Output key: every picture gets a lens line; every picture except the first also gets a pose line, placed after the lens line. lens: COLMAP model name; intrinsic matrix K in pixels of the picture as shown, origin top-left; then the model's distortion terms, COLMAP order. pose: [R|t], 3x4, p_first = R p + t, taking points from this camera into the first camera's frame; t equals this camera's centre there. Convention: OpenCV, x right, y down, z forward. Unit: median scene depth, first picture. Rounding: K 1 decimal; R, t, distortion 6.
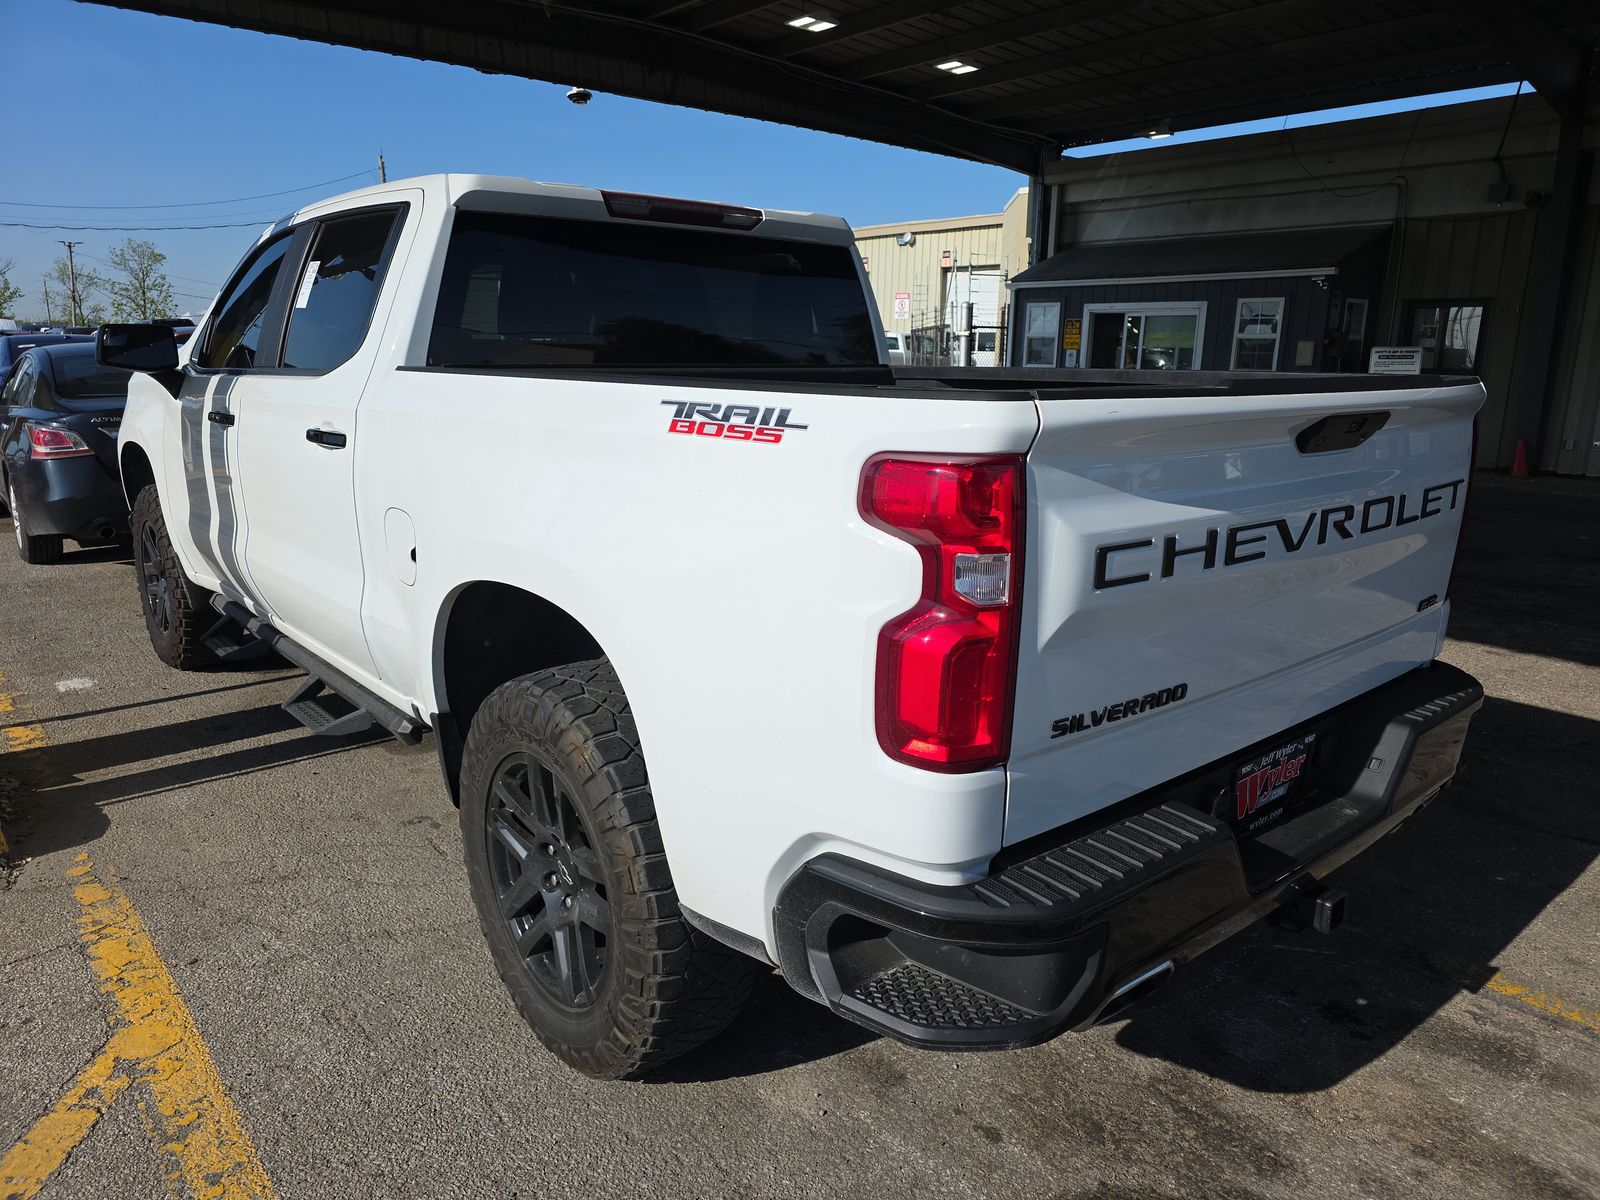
lens RADIAL K [[1075.1, 0, 800.2], [0, 1075.1, 603.8], [0, 0, 1]] dist [0.026071, -0.015496]
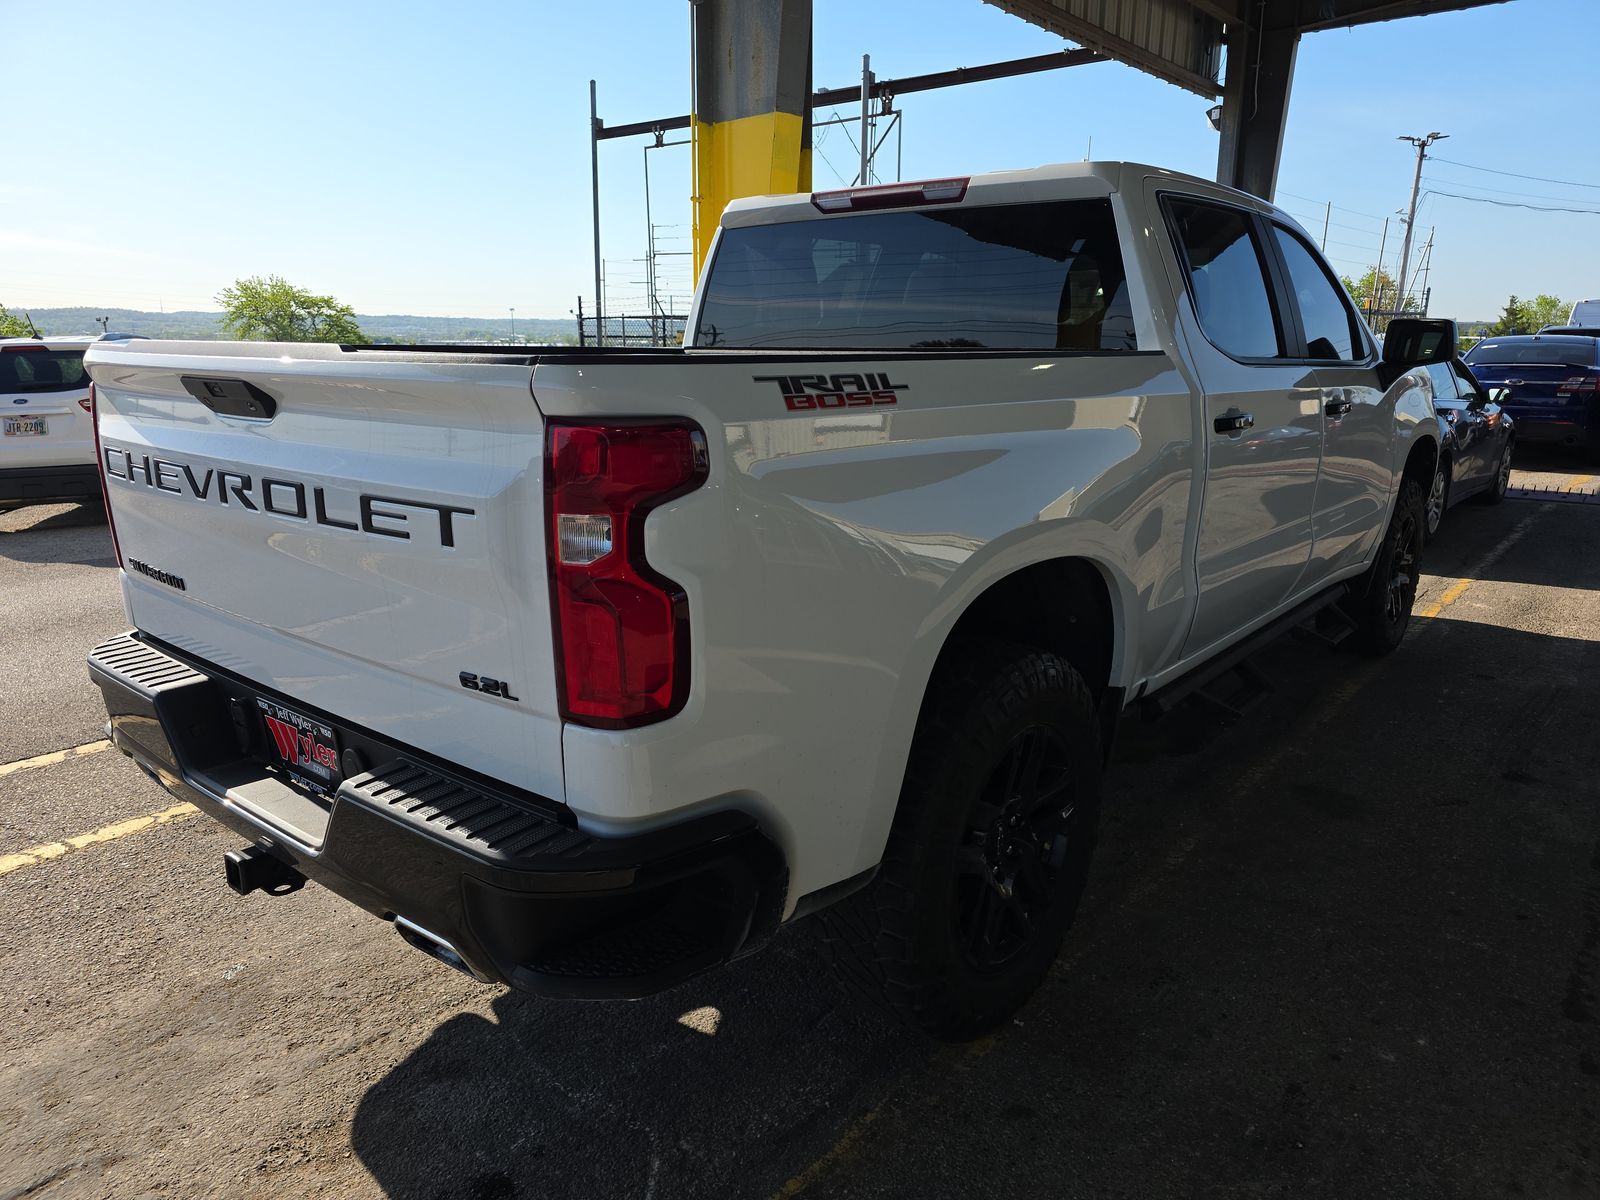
lens RADIAL K [[1075.1, 0, 809.0], [0, 1075.1, 604.2], [0, 0, 1]] dist [0.026071, -0.015496]
pose [[0.188566, 0.224505, -0.956054, 1.772356], [-0.227278, 0.957066, 0.179916, -0.306609], [0.955399, 0.183364, 0.231495, 1.449784]]
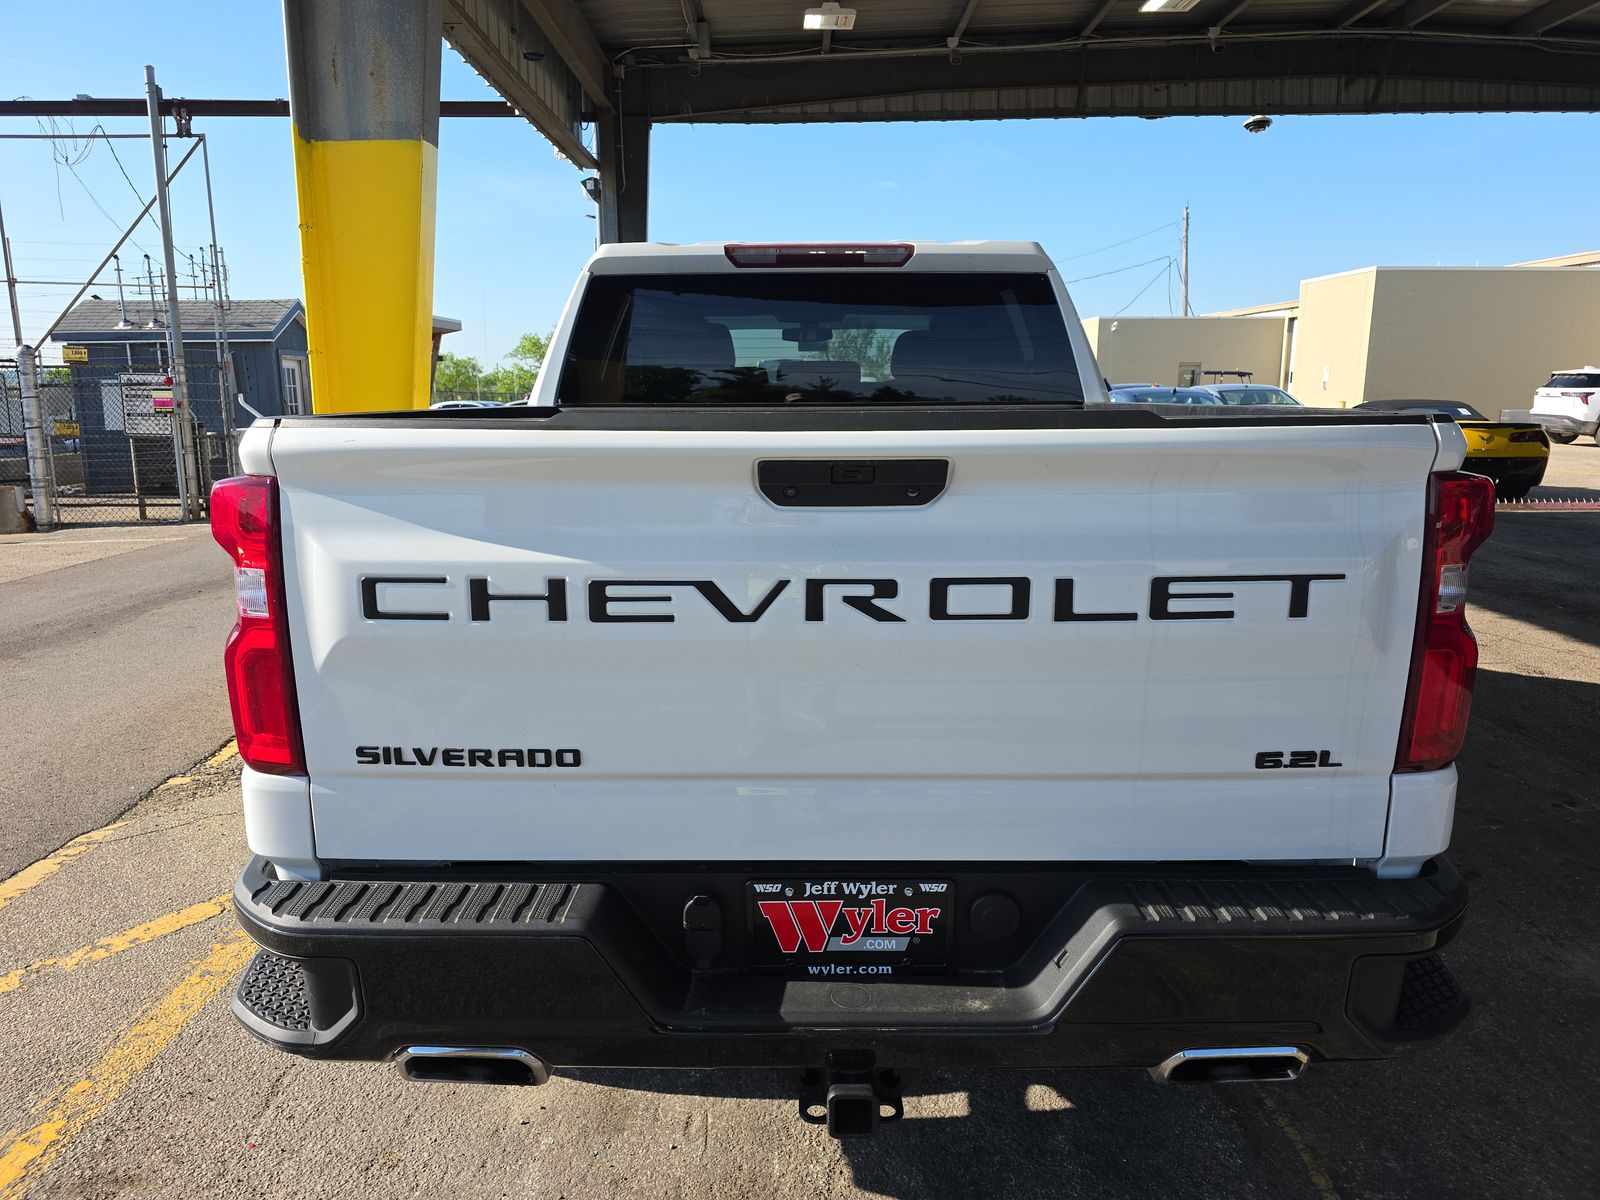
lens RADIAL K [[1075.1, 0, 788.1], [0, 1075.1, 590.5], [0, 0, 1]] dist [0.026071, -0.015496]
pose [[0.758595, 0.106197, -0.642850, 1.066767], [-0.138748, 0.990328, -0.000130, -0.082337], [0.636618, 0.089293, 0.765992, 0.425422]]
